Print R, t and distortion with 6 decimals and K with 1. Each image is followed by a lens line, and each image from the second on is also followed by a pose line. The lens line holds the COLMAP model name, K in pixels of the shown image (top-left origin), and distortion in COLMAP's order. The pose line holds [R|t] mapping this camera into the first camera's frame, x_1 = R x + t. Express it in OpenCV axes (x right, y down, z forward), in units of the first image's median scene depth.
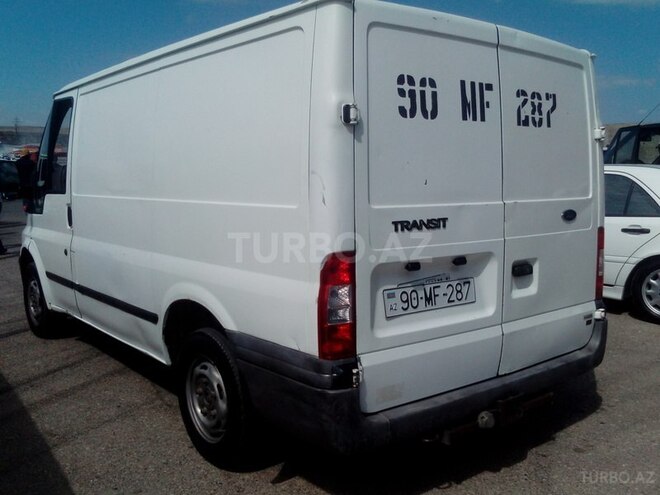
lens RADIAL K [[612.8, 0, 330.0], [0, 612.8, 247.5], [0, 0, 1]] dist [0.175202, -0.356614]
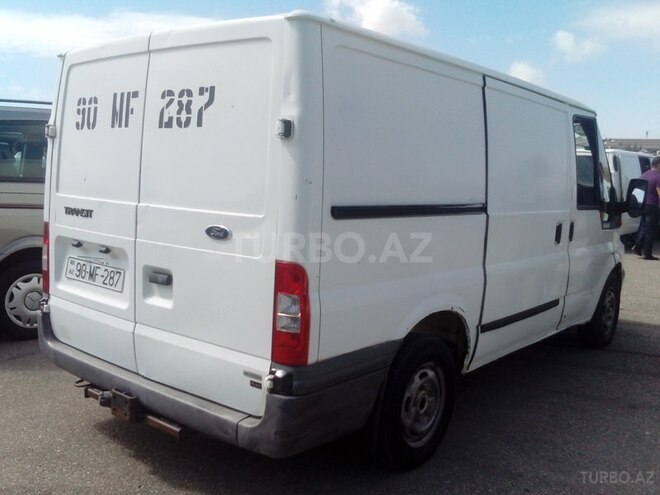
lens RADIAL K [[612.8, 0, 330.0], [0, 612.8, 247.5], [0, 0, 1]] dist [0.175202, -0.356614]
pose [[0.203317, 0.122386, -0.971434, 1.407871], [-0.150254, 0.984305, 0.092560, -0.151370], [0.967515, 0.127143, 0.218515, 1.138633]]
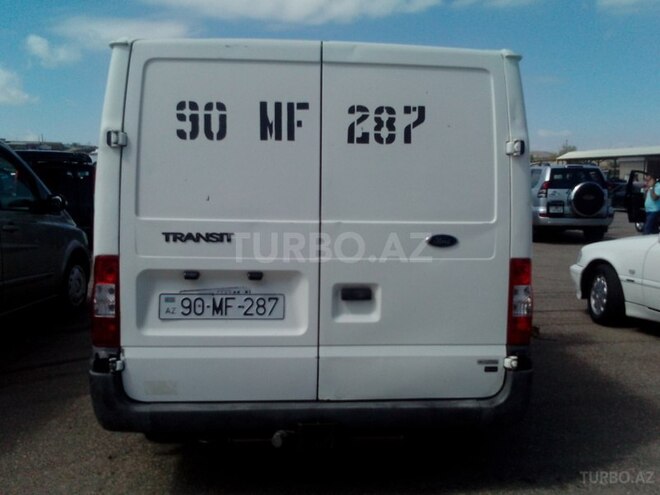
lens RADIAL K [[612.8, 0, 330.0], [0, 612.8, 247.5], [0, 0, 1]] dist [0.175202, -0.356614]
pose [[0.823055, 0.062622, -0.564498, 0.878529], [-0.078165, 0.996935, -0.003372, -0.031430], [0.562557, 0.046900, 0.825427, 0.219186]]
